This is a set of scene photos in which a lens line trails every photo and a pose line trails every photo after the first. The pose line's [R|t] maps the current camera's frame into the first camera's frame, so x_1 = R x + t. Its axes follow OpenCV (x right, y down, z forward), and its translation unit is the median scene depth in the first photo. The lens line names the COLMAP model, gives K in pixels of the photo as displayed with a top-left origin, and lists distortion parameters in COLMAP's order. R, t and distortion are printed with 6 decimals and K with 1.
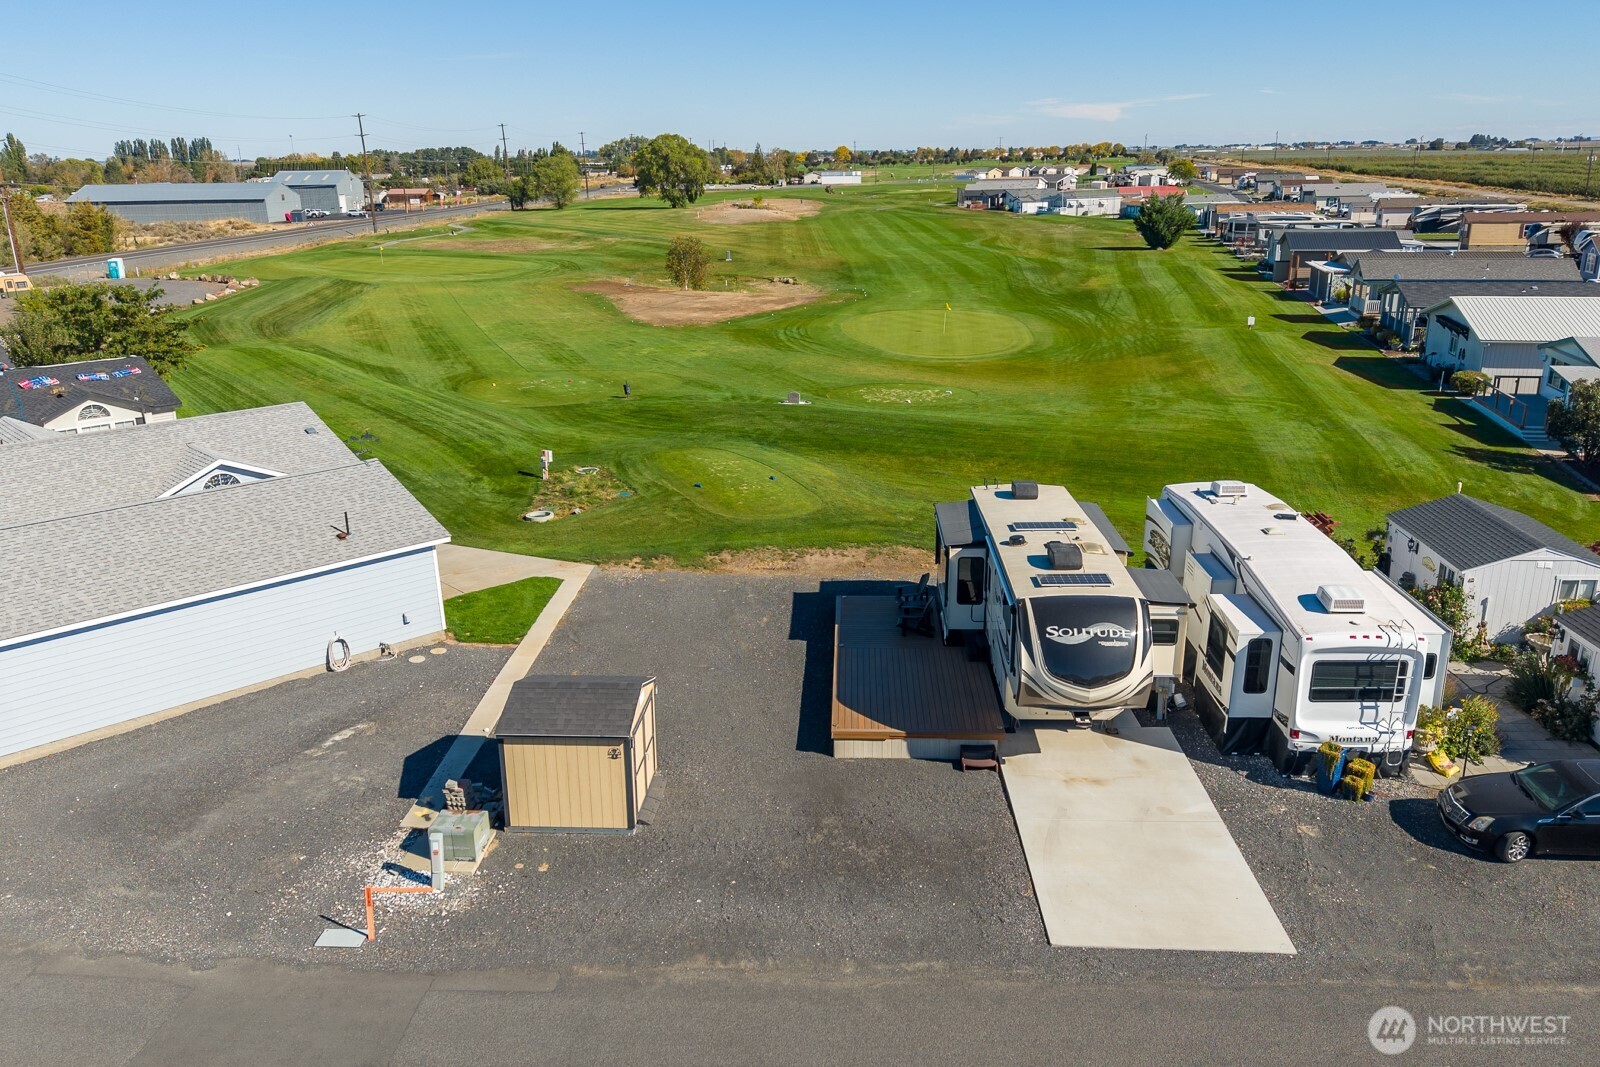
lens RADIAL K [[1141.4, 0, 800.0], [0, 1141.4, 533.5], [0, 0, 1]] dist [0.060150, -0.088616]
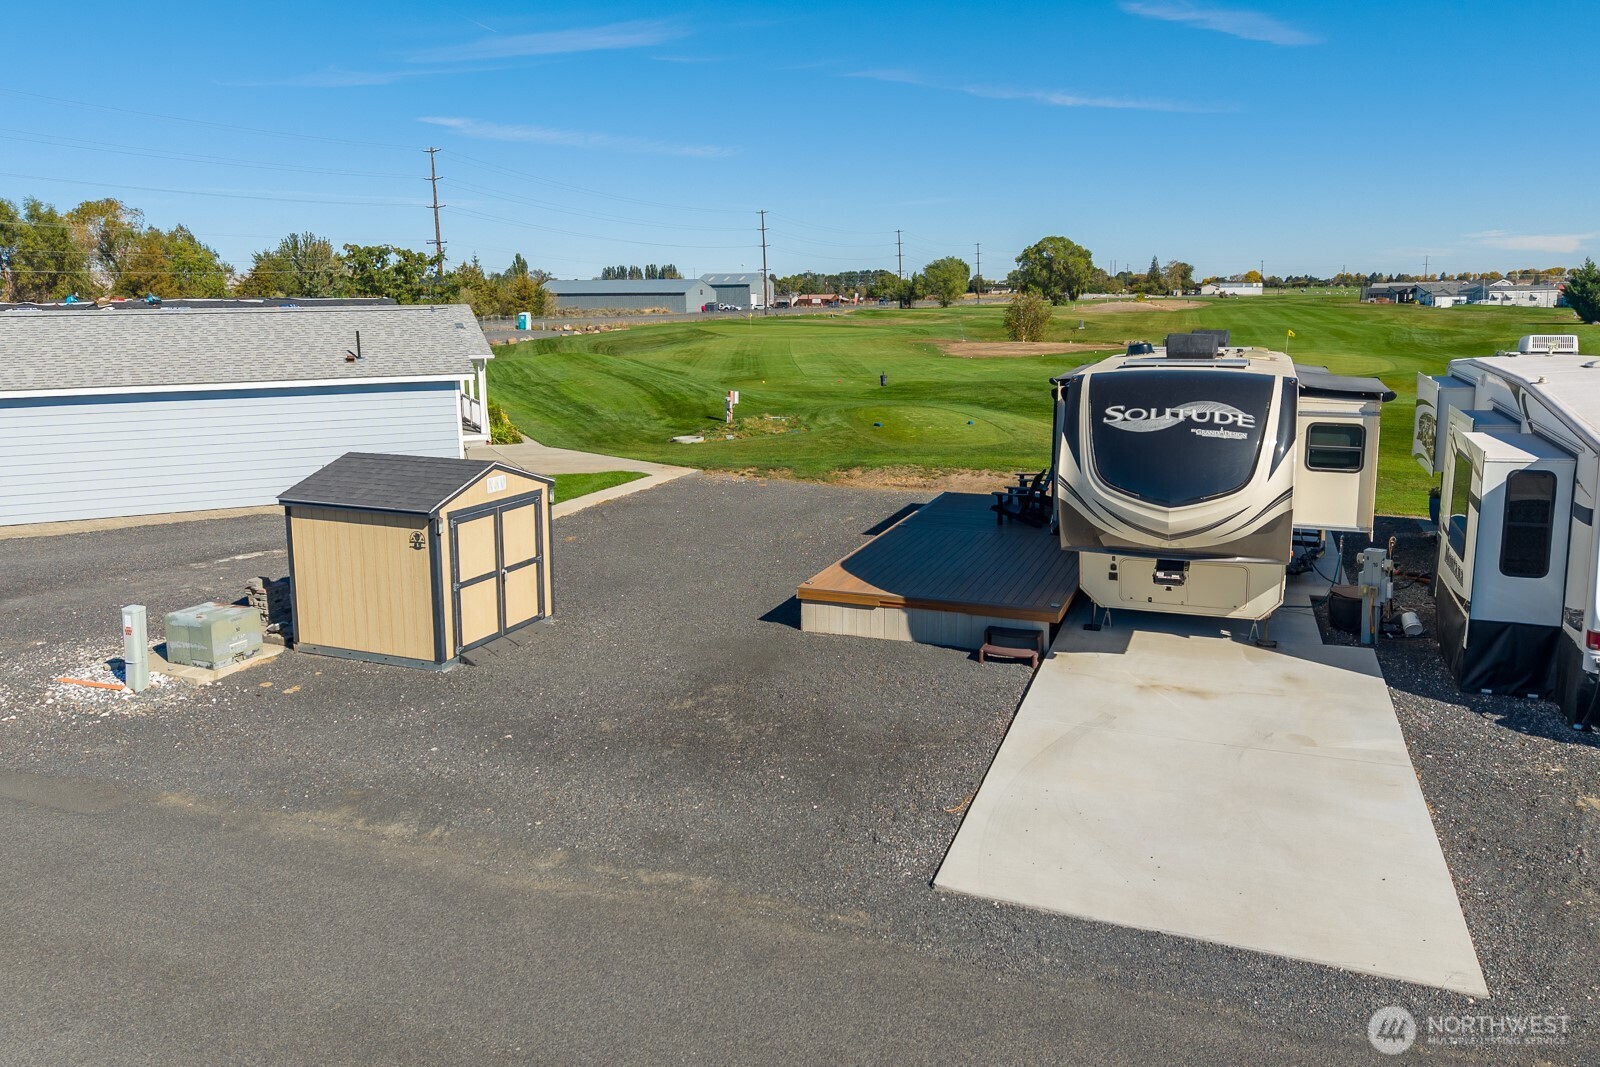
lens RADIAL K [[1134.7, 0, 817.2], [0, 1134.7, 458.0], [0, 0, 1]] dist [0.015982, -0.003162]
pose [[0.950514, 0.050696, -0.306517, 0.134923], [-0.095623, 0.986442, -0.133376, 0.106202], [0.295599, 0.156086, 0.942475, 0.213637]]
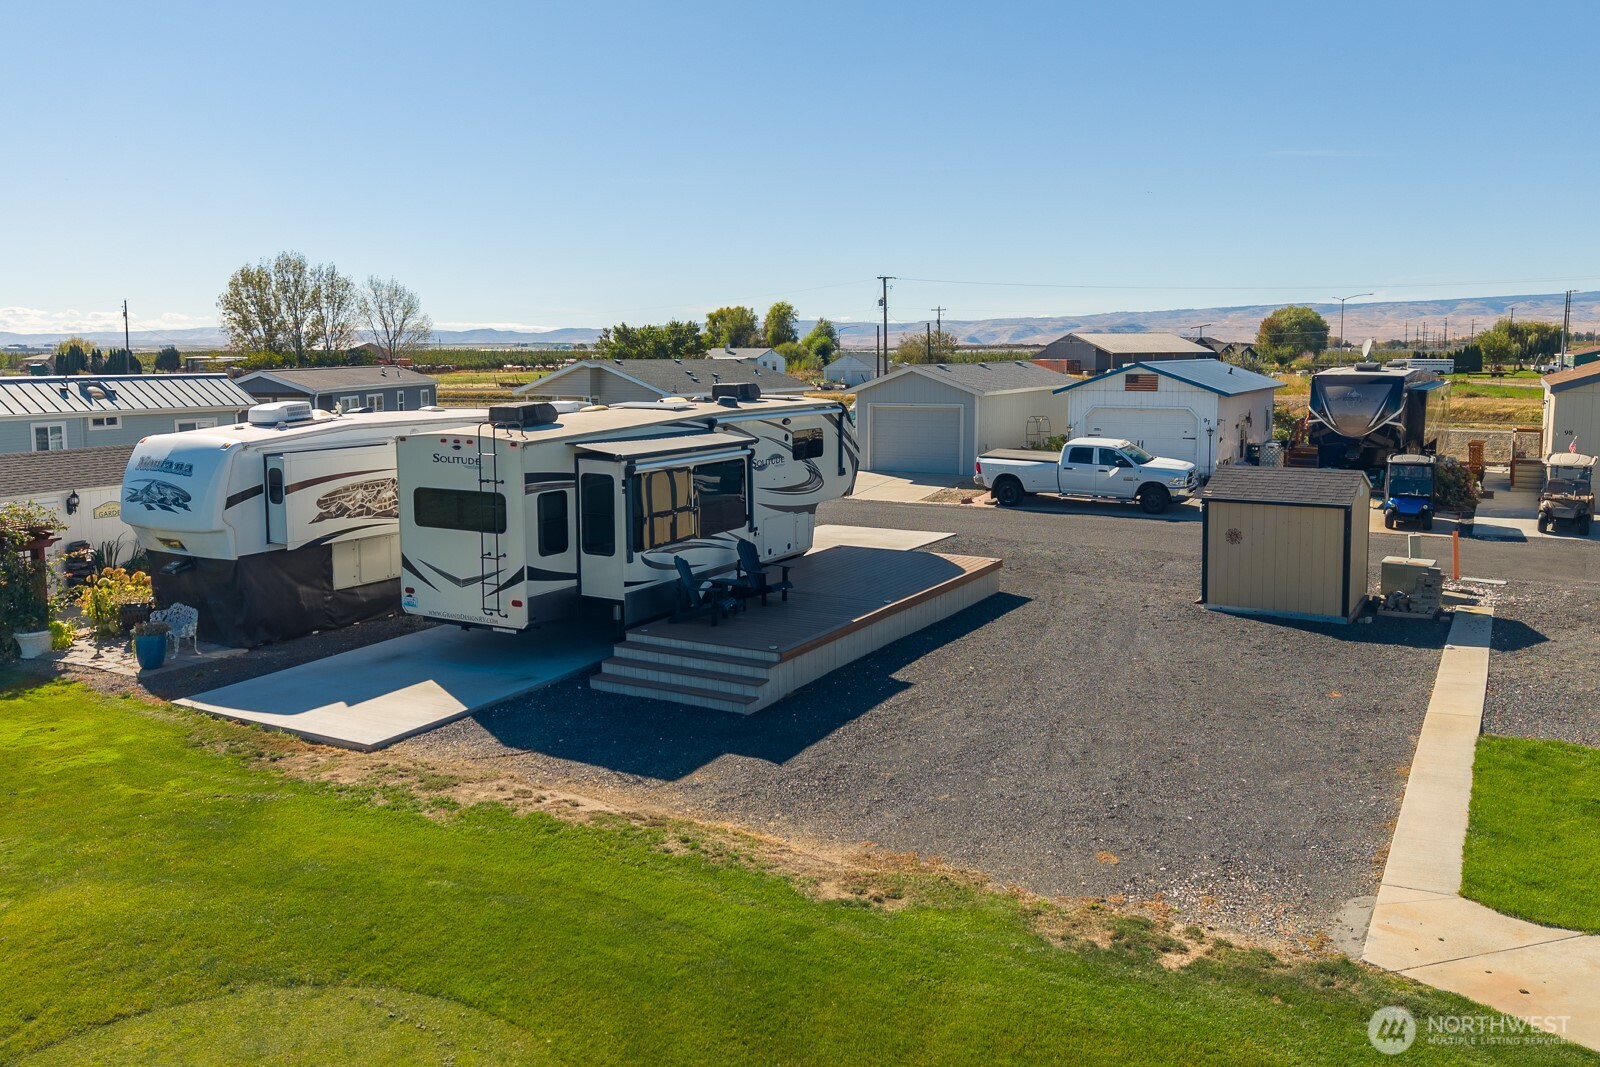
lens RADIAL K [[1229.9, 0, 774.4], [0, 1229.9, 530.2], [0, 0, 1]] dist [0.065211, -0.090150]
pose [[-0.874605, -0.052832, 0.481949, -0.167990], [0.158997, 0.907818, 0.388054, -0.153420], [-0.458024, 0.416022, -0.785582, 1.065689]]
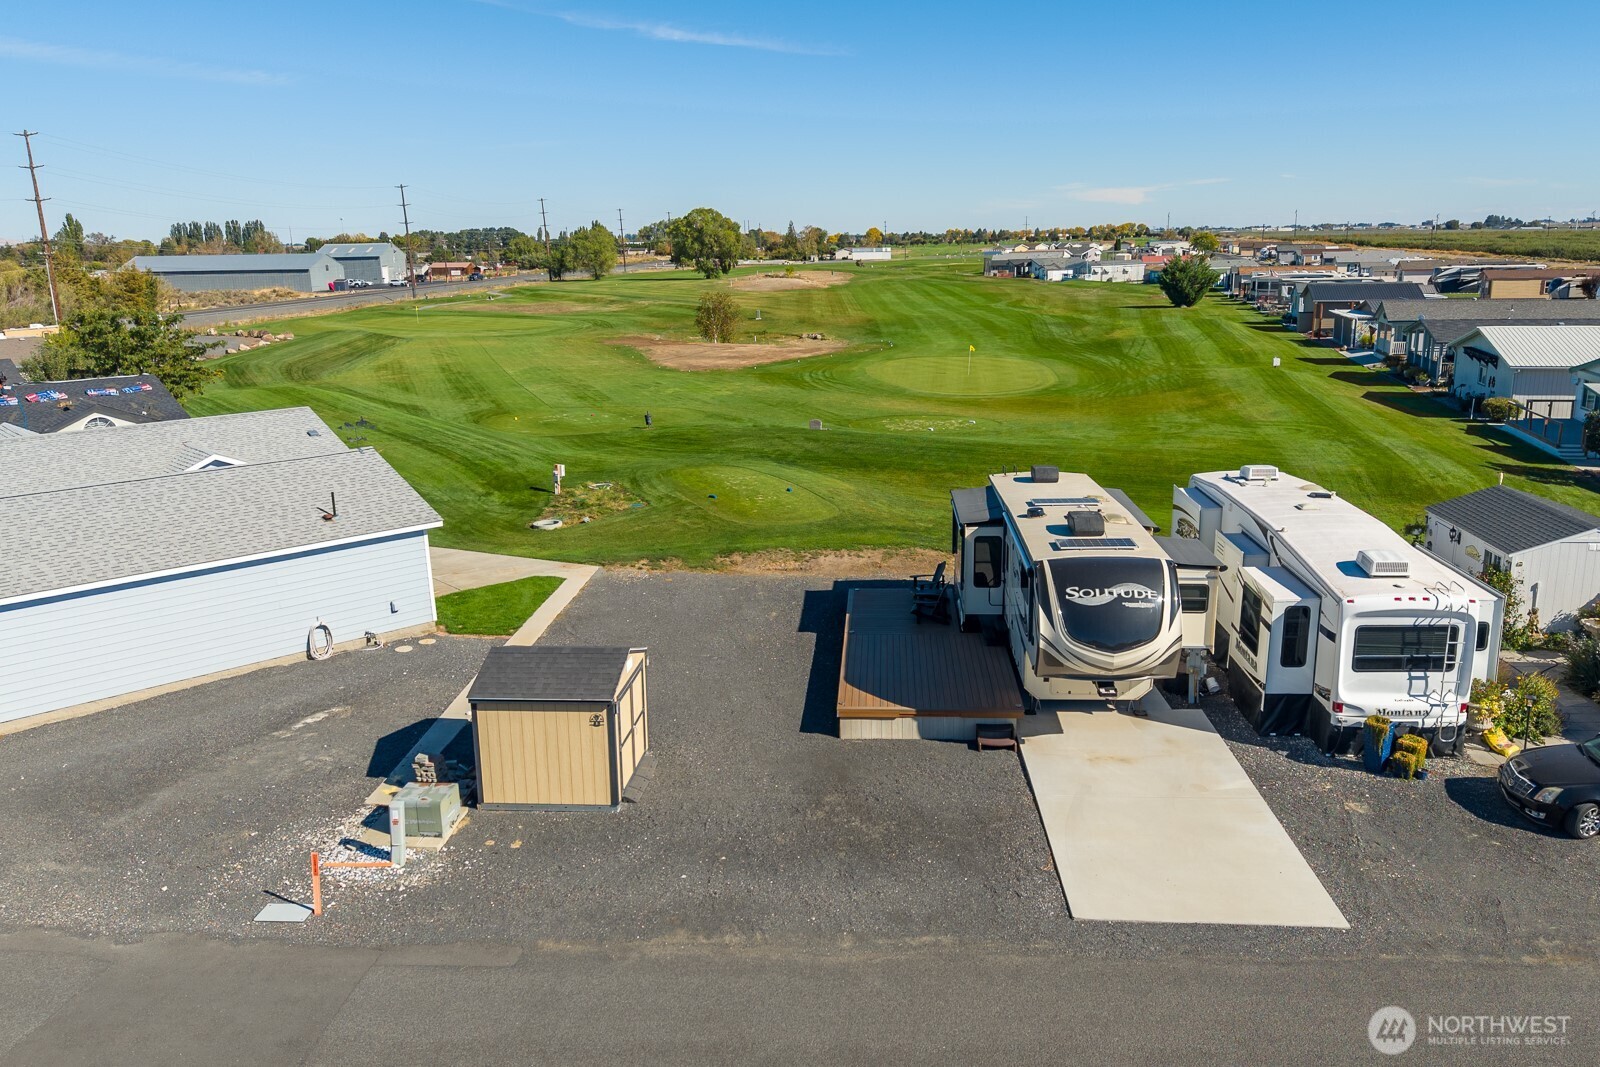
lens RADIAL K [[1135.2, 0, 821.8], [0, 1135.2, 512.1], [0, 0, 1]] dist [0.056306, -0.080290]
pose [[0.999964, -0.000538, -0.008486, 0.013247], [-0.000108, 0.997111, -0.075953, 0.047781], [0.008502, 0.075951, 0.997075, 0.038628]]
